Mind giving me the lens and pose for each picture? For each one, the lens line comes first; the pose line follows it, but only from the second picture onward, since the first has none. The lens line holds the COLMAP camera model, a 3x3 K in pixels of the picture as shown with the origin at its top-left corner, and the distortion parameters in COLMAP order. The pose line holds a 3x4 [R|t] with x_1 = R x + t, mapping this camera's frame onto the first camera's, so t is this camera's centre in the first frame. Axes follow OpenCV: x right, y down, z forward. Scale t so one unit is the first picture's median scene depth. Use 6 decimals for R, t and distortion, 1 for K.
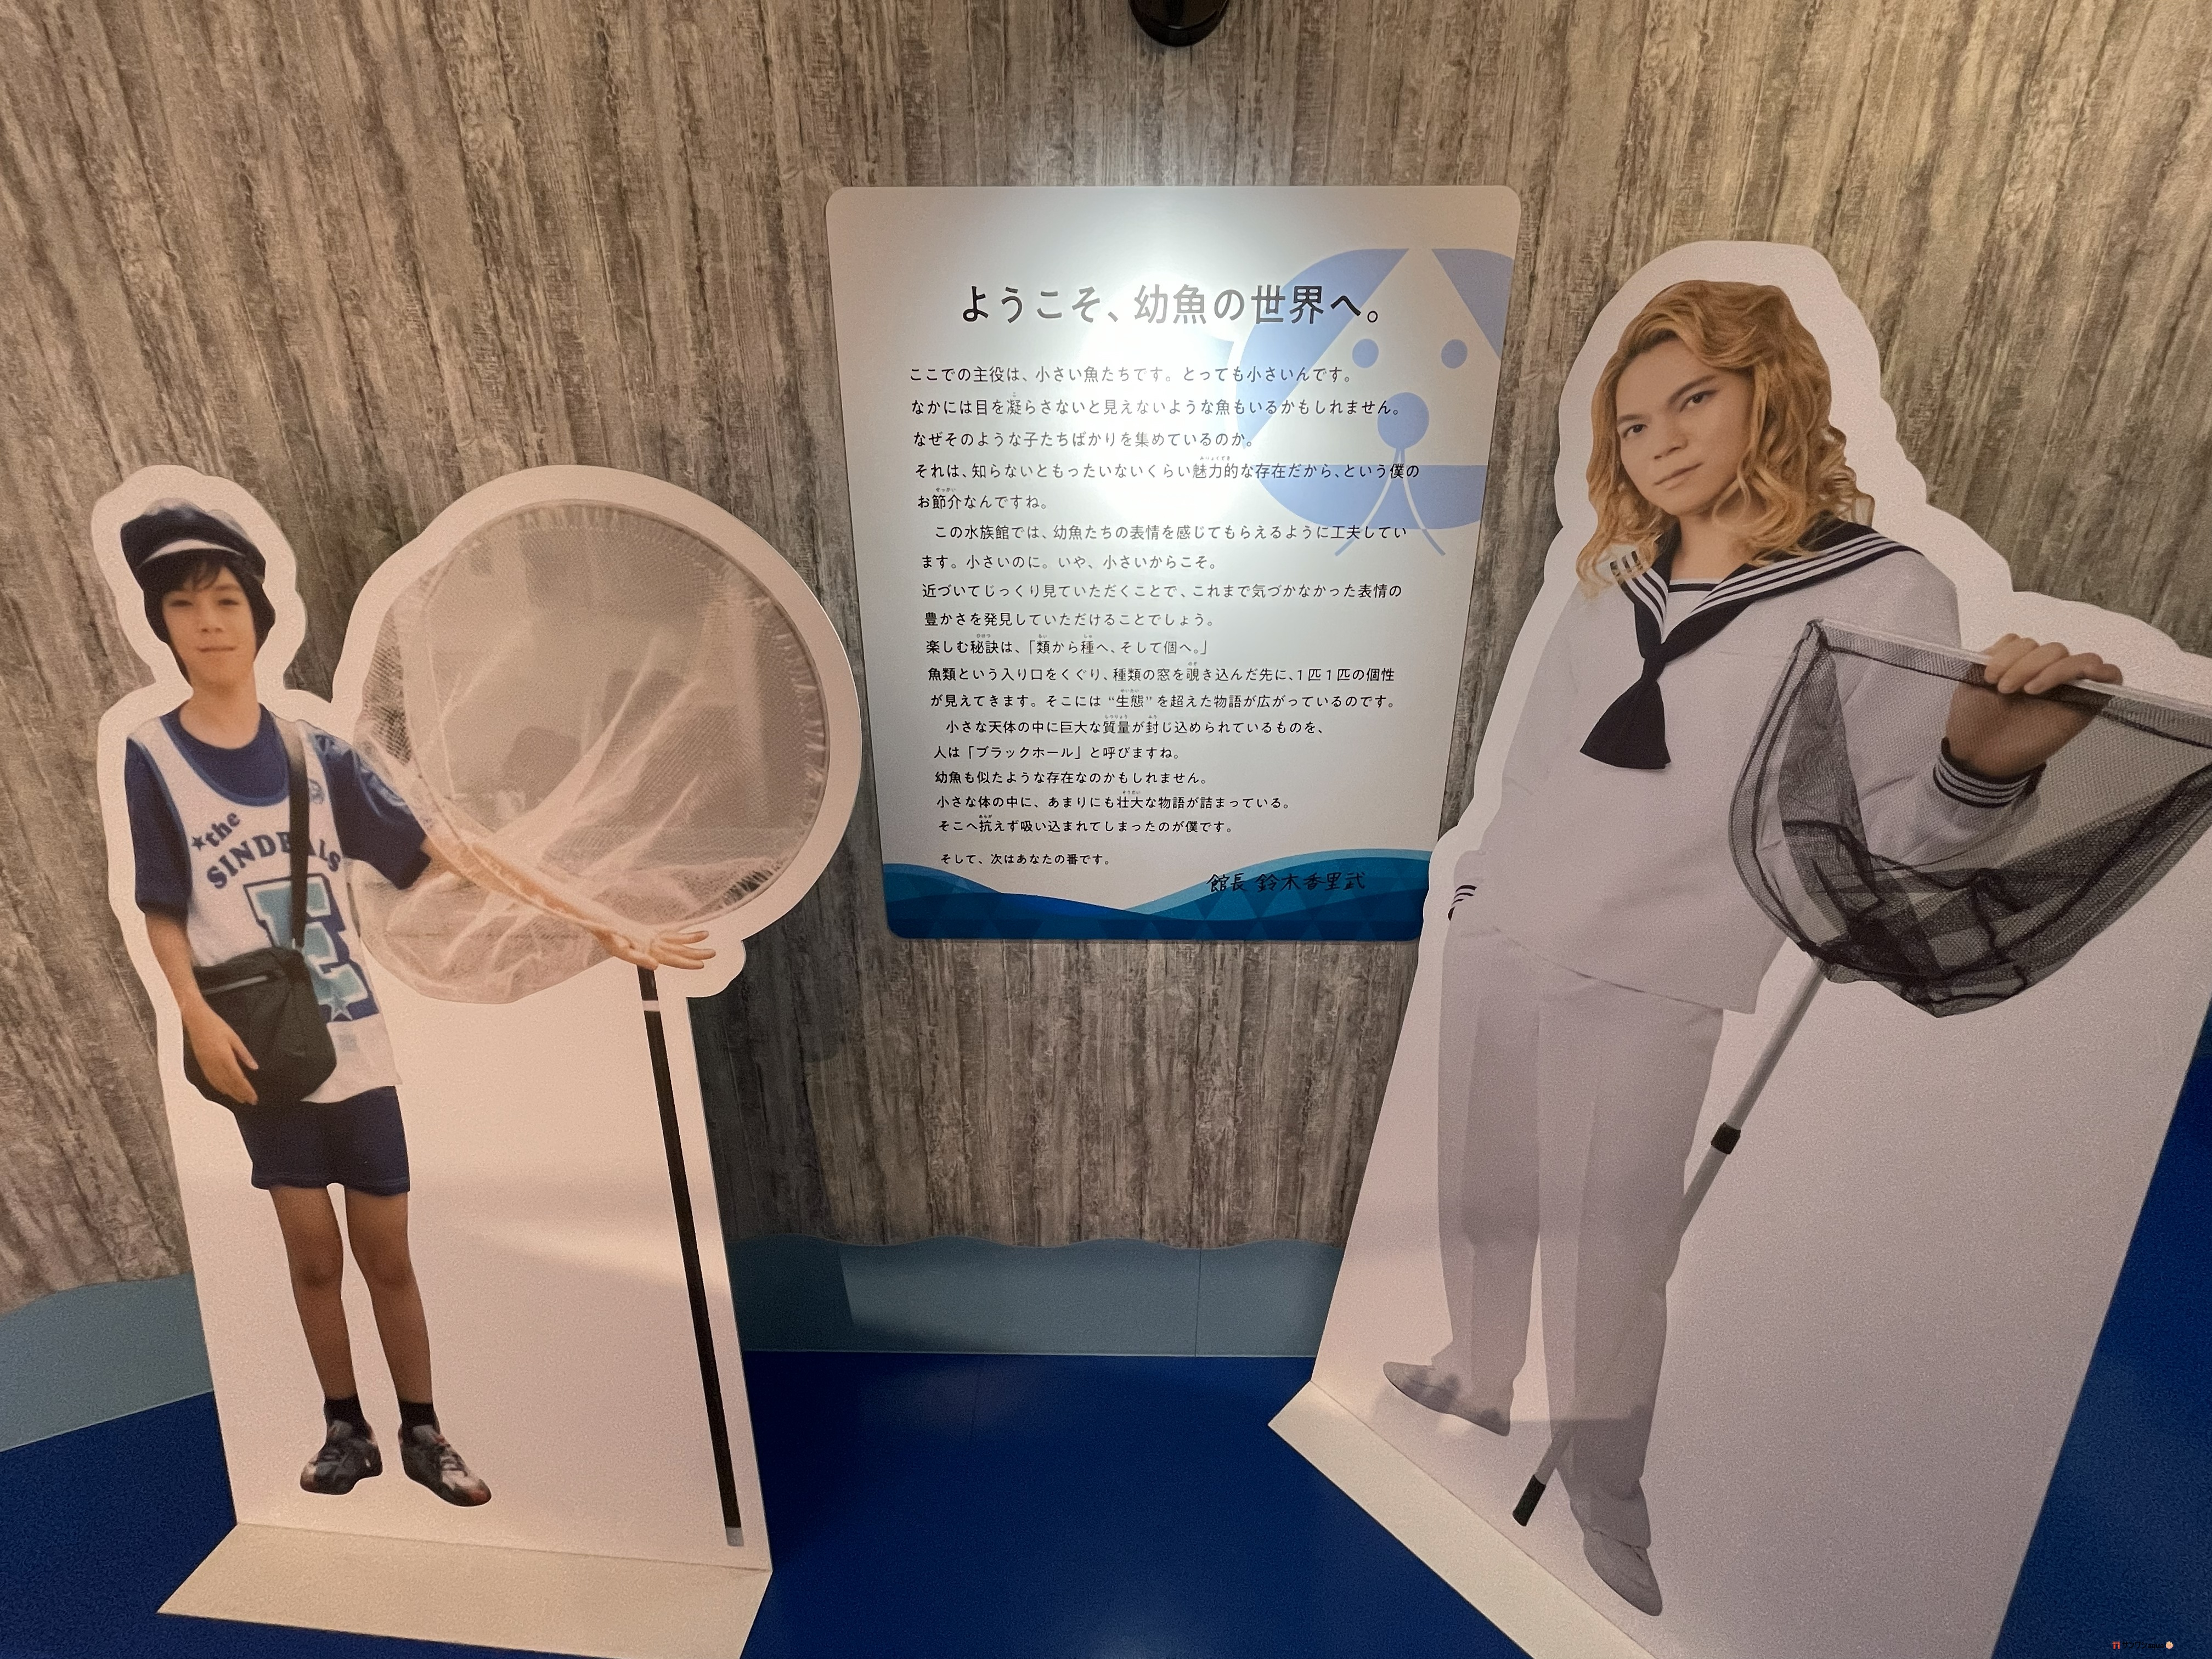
lens RADIAL K [[886.4, 0, 1106.0], [0, 886.4, 829.5], [0, 0, 1]] dist [0.000438, -0.000514]
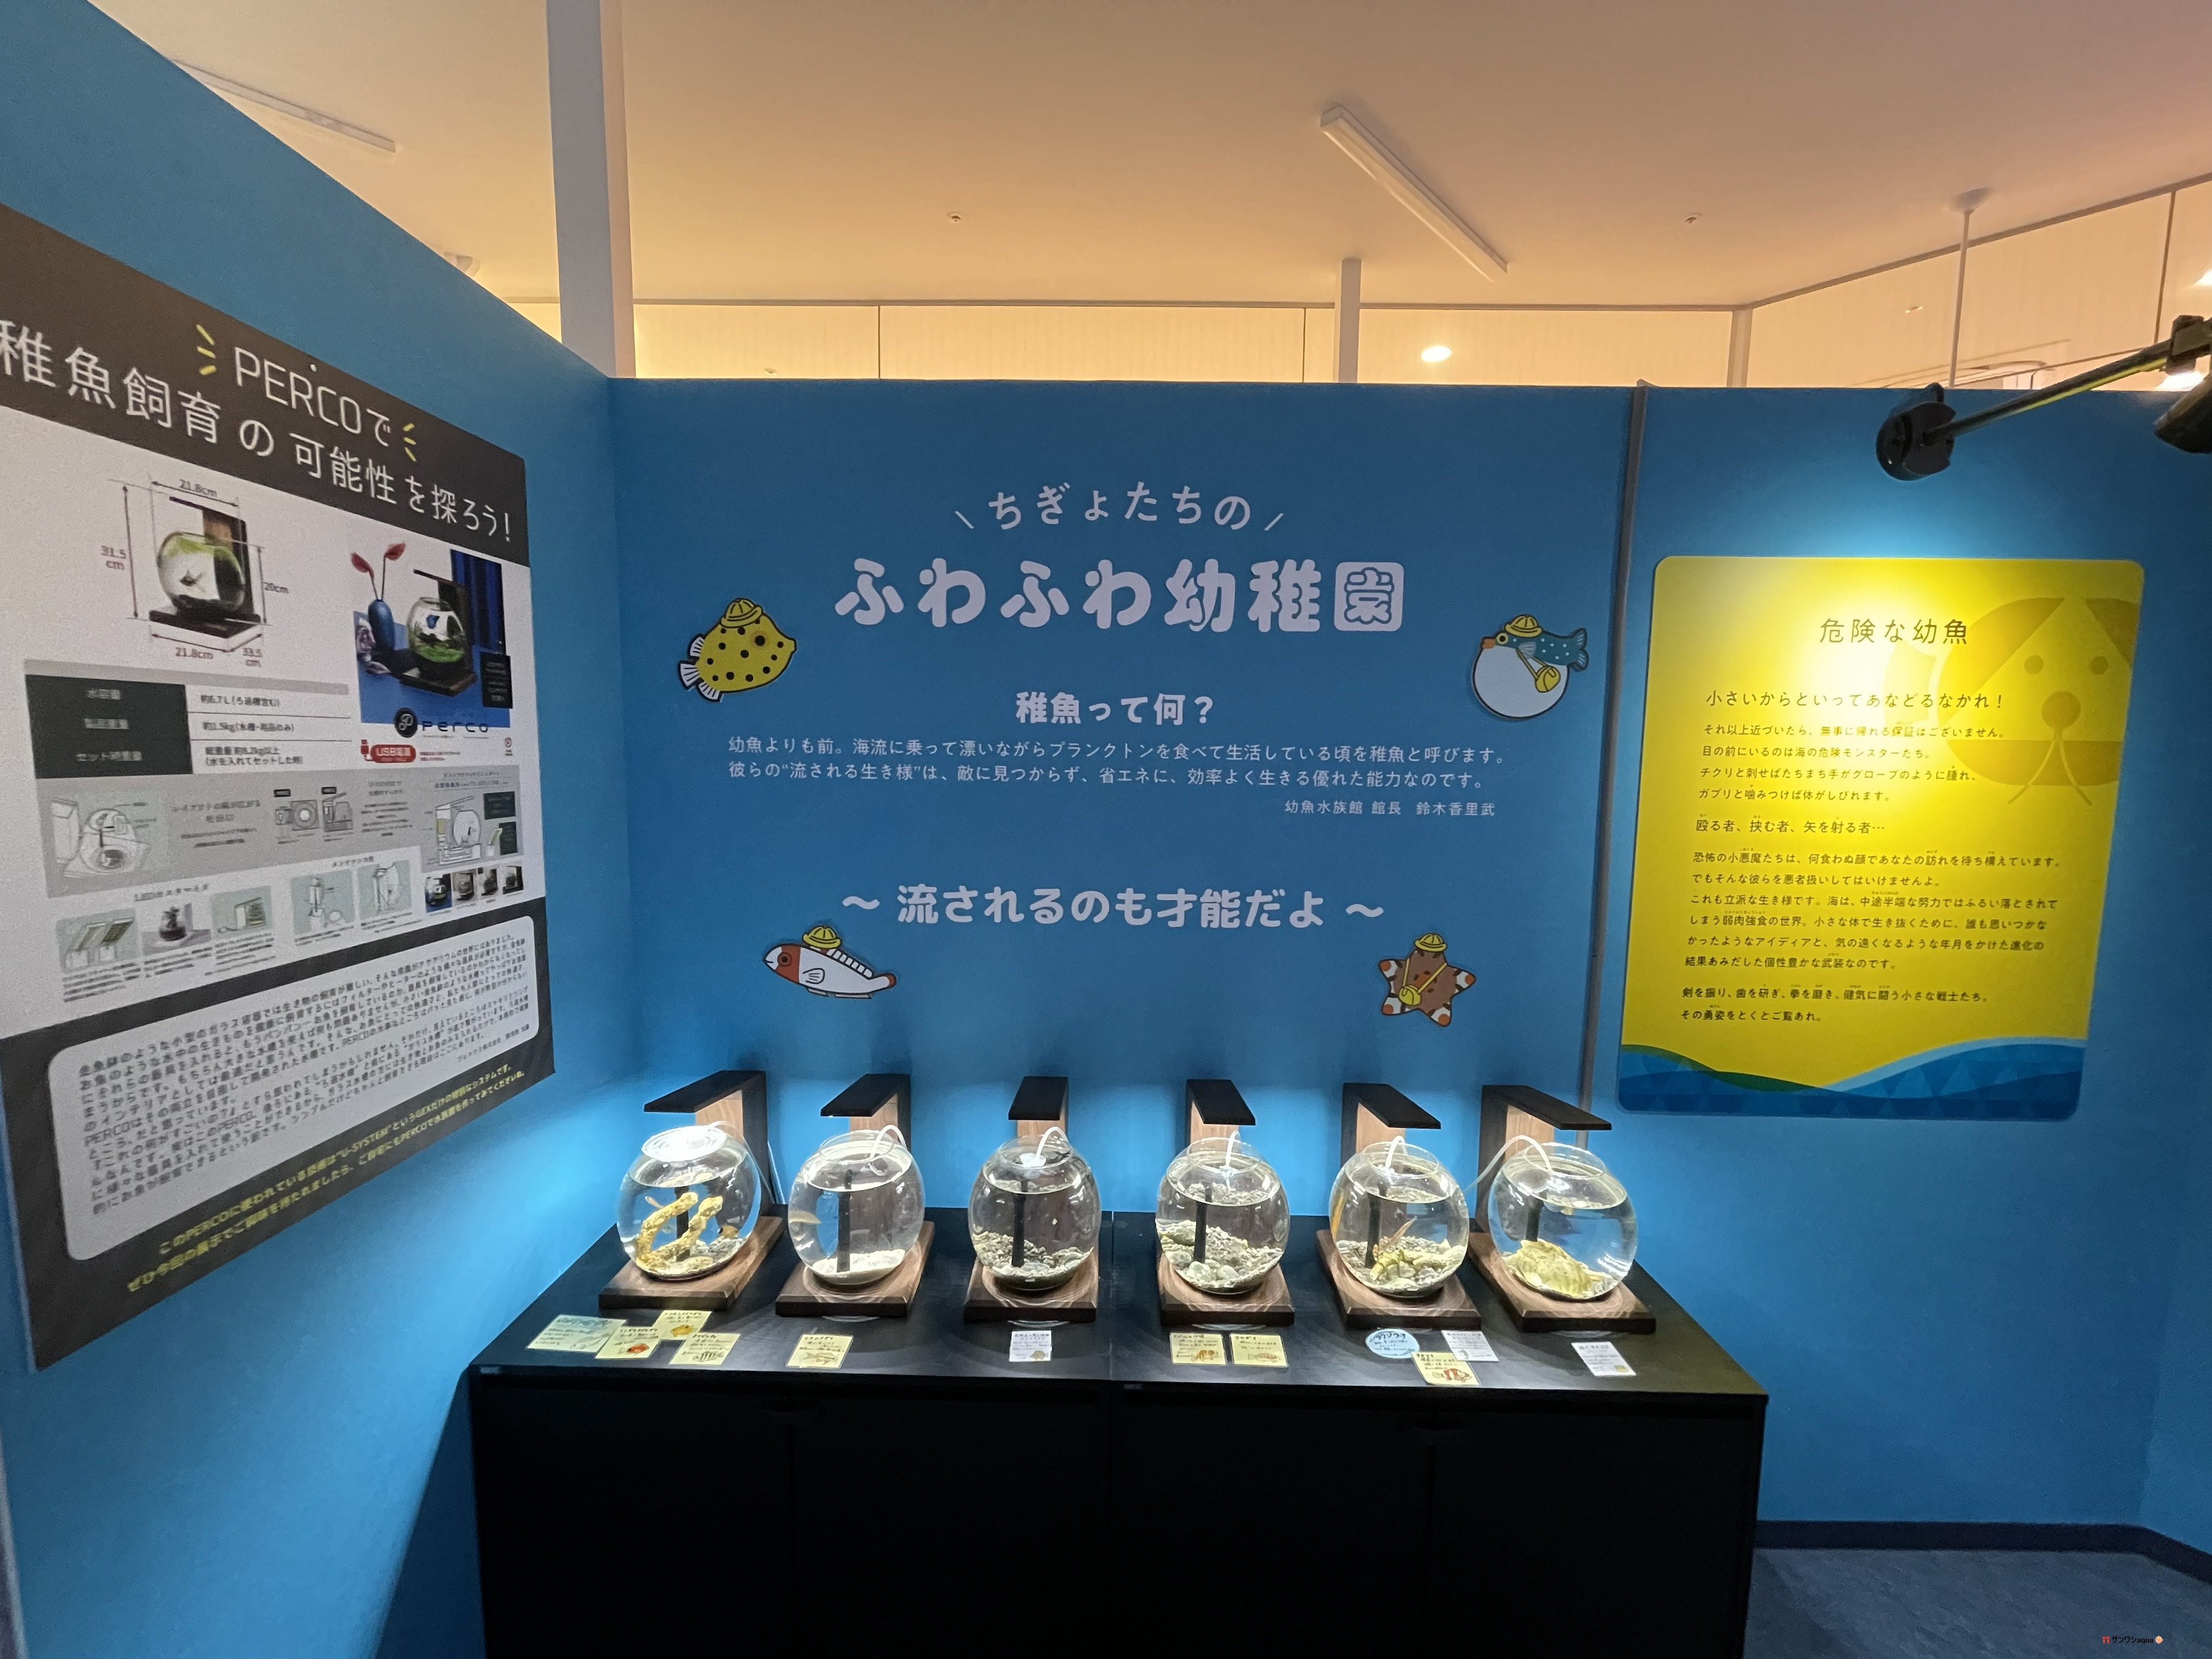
lens RADIAL K [[886.4, 0, 1106.0], [0, 886.4, 829.5], [0, 0, 1]] dist [0.000438, -0.000514]
pose [[0.999554, 0.018137, 0.023704, -1.106725], [-0.012233, 0.973370, -0.228914, 0.043284], [-0.027225, 0.228522, 0.973158, -0.224794]]
